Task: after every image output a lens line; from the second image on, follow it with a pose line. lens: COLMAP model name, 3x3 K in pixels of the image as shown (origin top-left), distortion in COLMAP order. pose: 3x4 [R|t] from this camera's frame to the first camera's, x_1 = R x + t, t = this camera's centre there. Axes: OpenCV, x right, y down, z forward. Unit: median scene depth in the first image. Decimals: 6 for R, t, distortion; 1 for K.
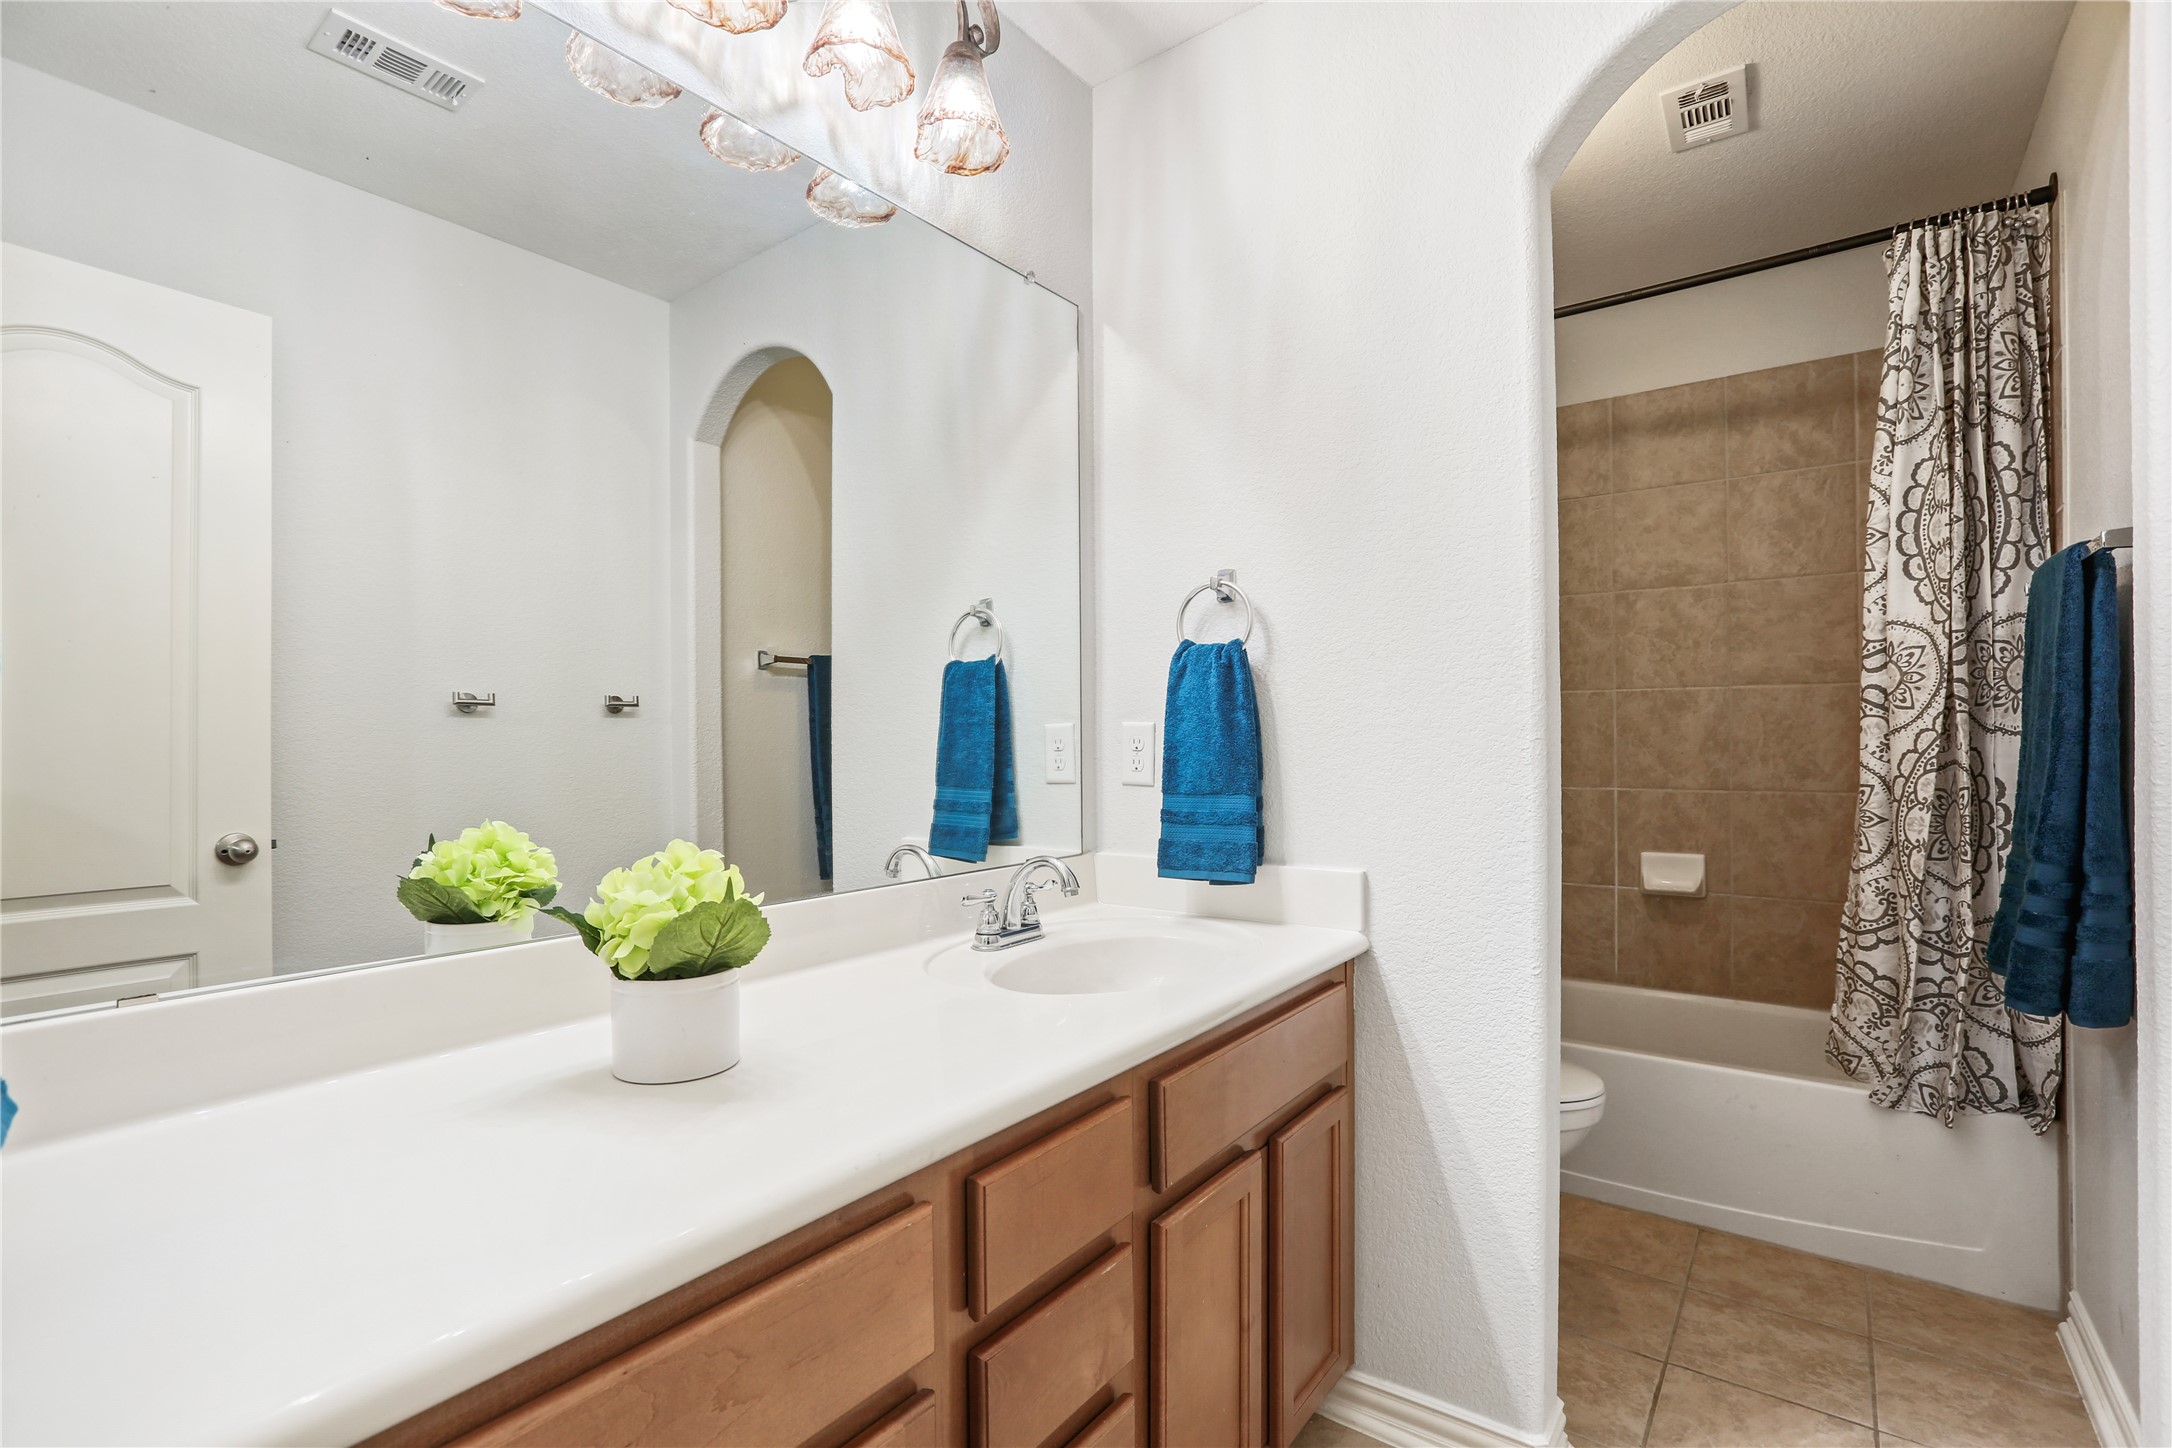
lens RADIAL K [[991.4, 0, 1125.4], [0, 991.4, 739.5], [0, 0, 1]] dist [0.005100, -0.001724]
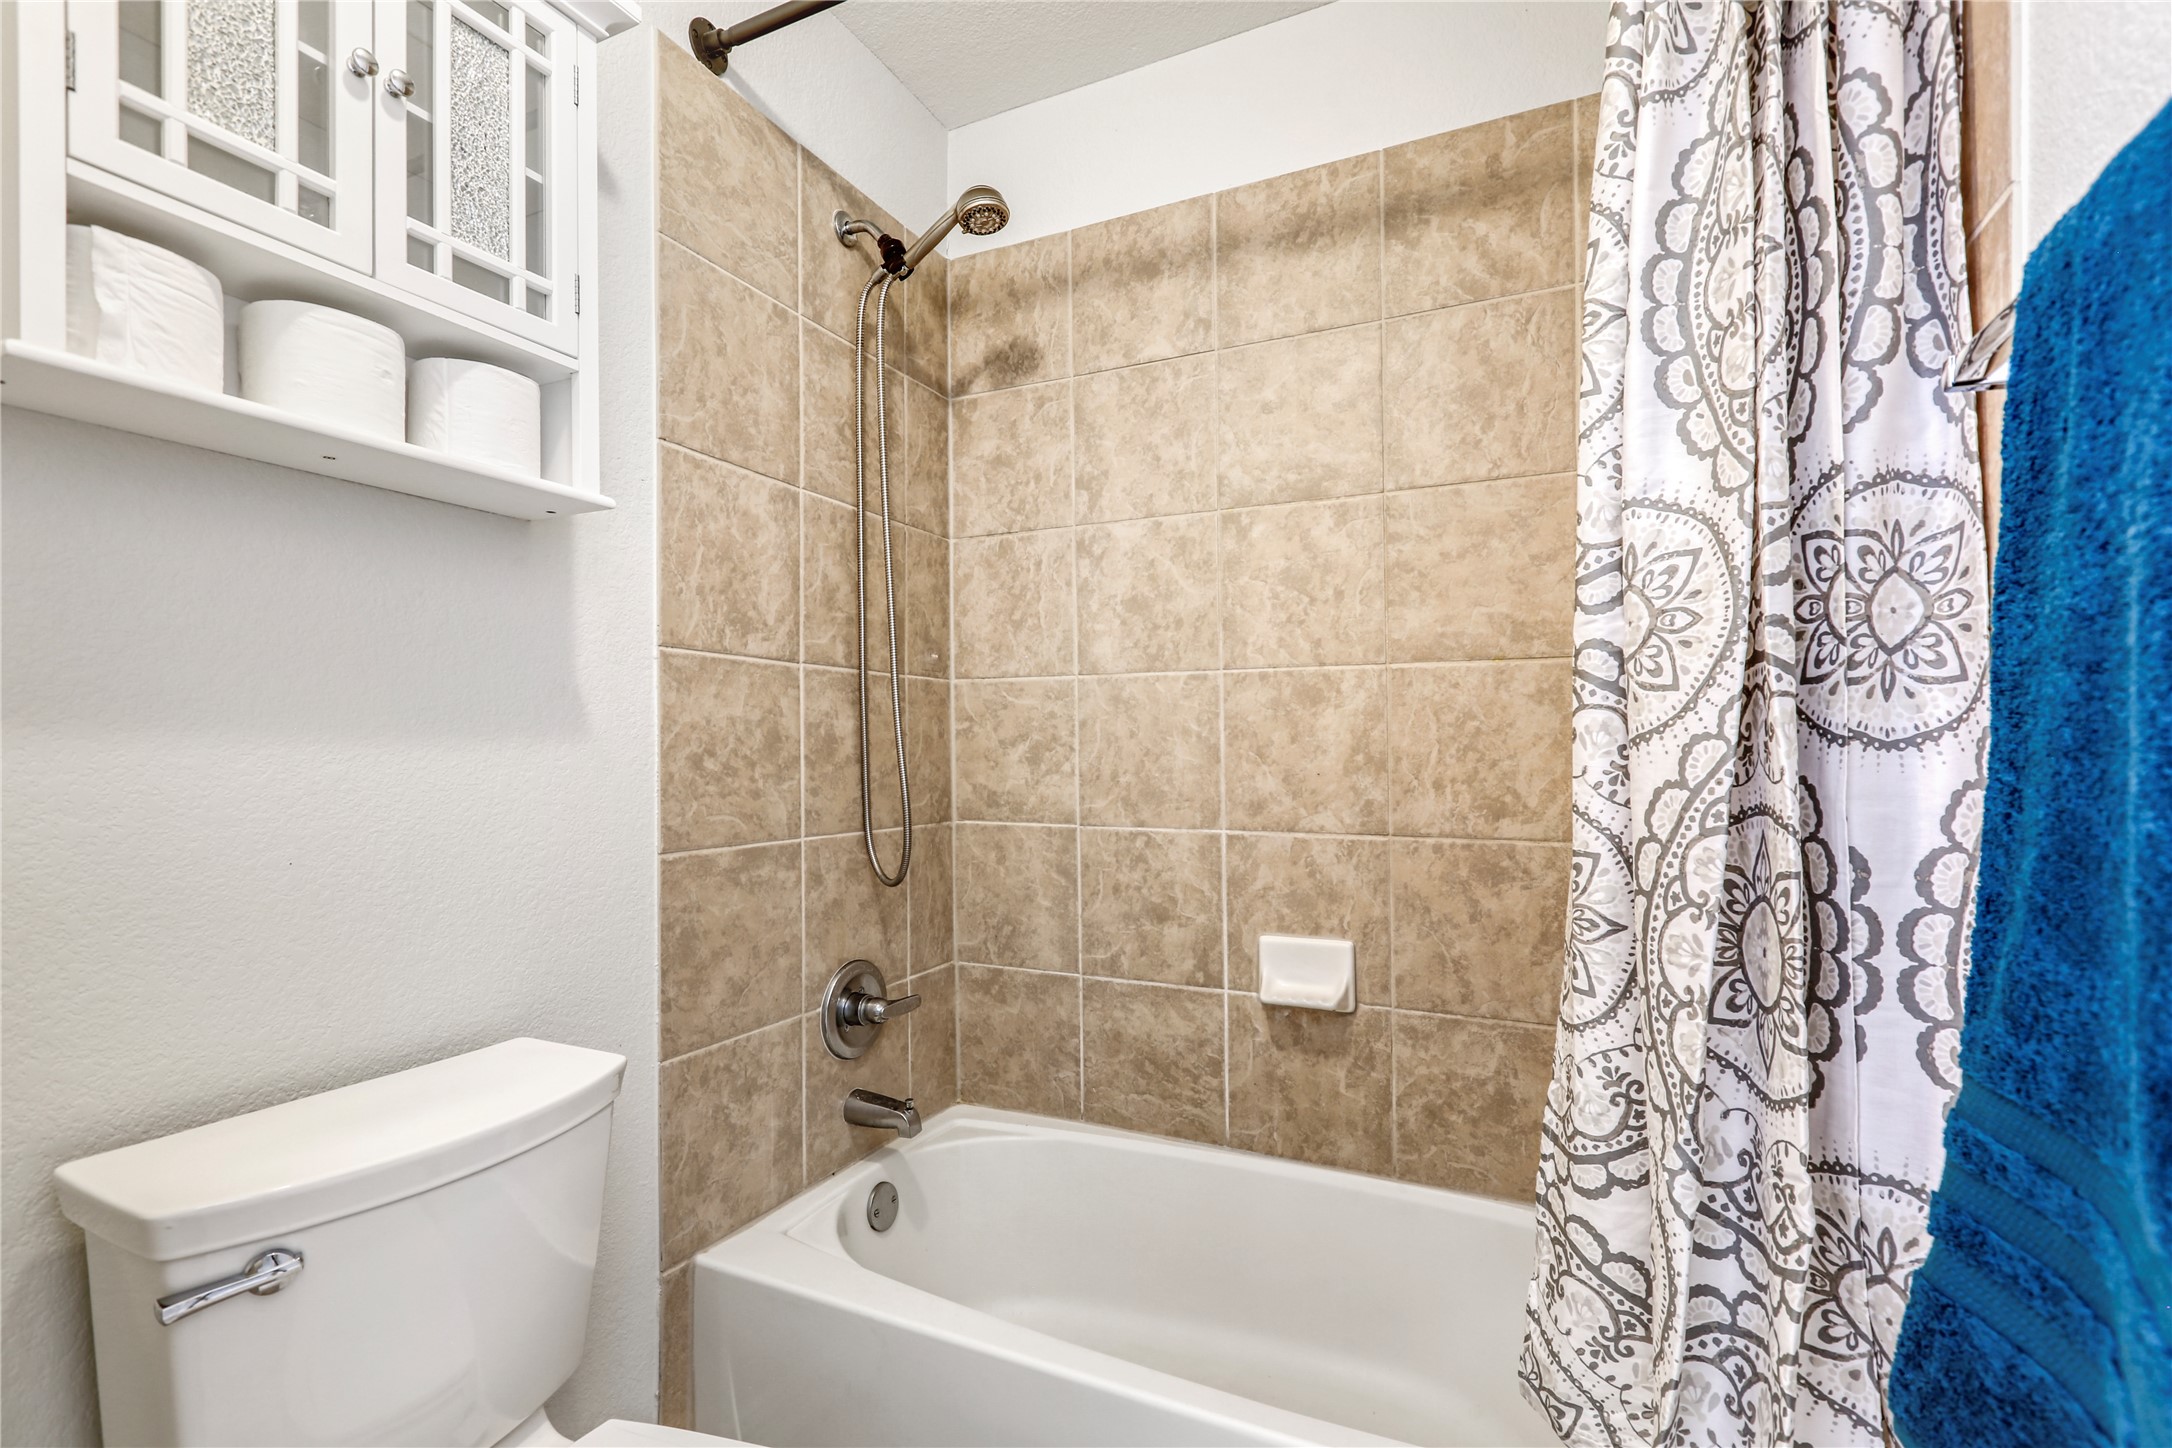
lens RADIAL K [[991.4, 0, 1079.3], [0, 991.4, 736.3], [0, 0, 1]] dist [0.005100, -0.001724]
pose [[0.988286, 0.003635, 0.152568, 0.432690], [-0.002179, 0.999951, -0.009707, -0.004517], [-0.152595, 0.009261, 0.988245, 0.565808]]
